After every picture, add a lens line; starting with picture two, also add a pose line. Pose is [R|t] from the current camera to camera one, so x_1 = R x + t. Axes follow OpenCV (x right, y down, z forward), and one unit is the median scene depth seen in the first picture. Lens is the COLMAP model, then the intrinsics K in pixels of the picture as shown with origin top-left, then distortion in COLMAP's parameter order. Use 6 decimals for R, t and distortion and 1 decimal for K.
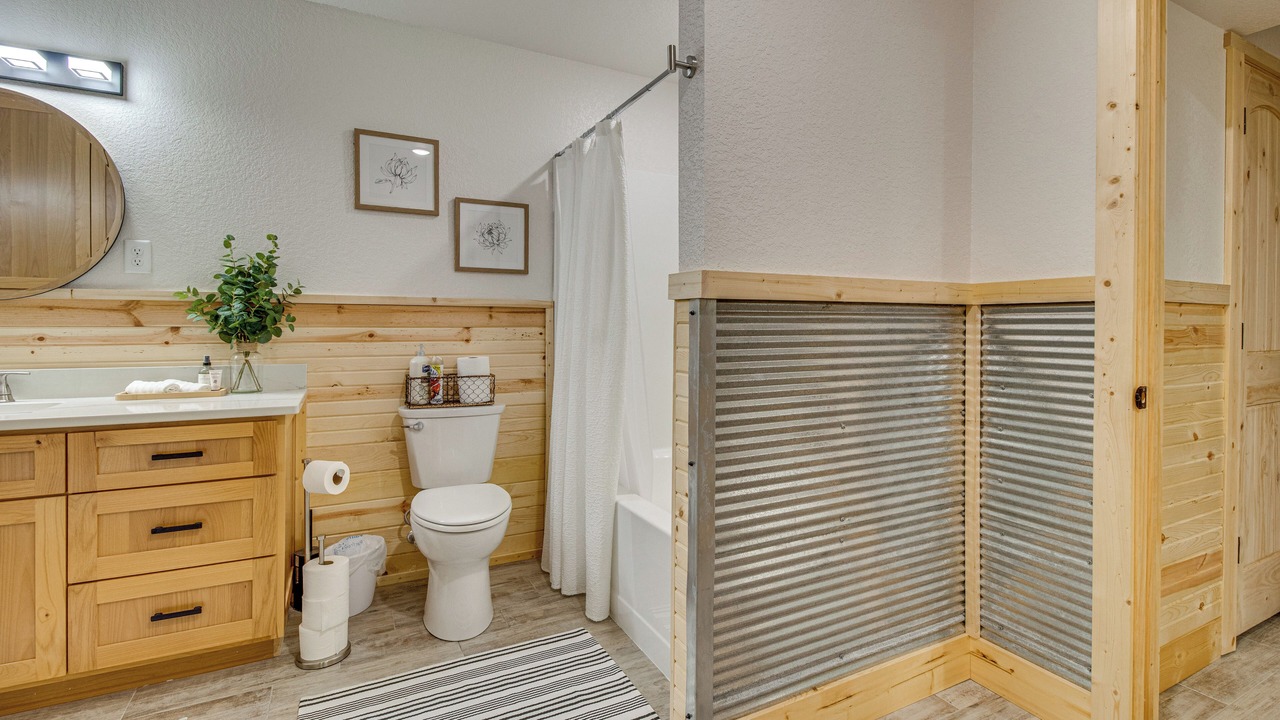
lens RADIAL K [[598.5, 0, 640.8], [0, 598.5, 329.5], [0, 0, 1]] dist [-0.002112, -0.000832]
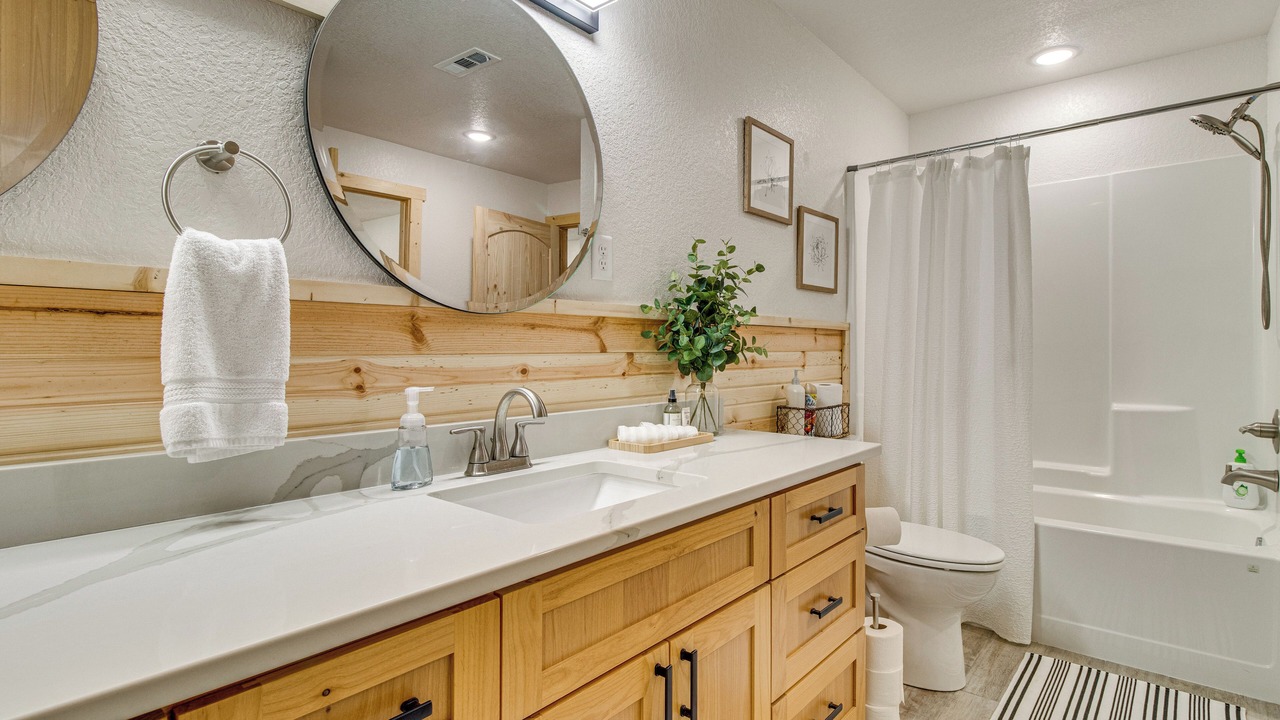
lens RADIAL K [[630.6, 0, 639.7], [0, 630.6, 351.8], [0, 0, 1]] dist [0.001803, 0.000275]
pose [[0.928843, -0.009215, 0.370360, -1.066308], [0.011962, 0.999915, -0.005119, -0.001350], [-0.370281, 0.009185, 0.928874, 0.260546]]
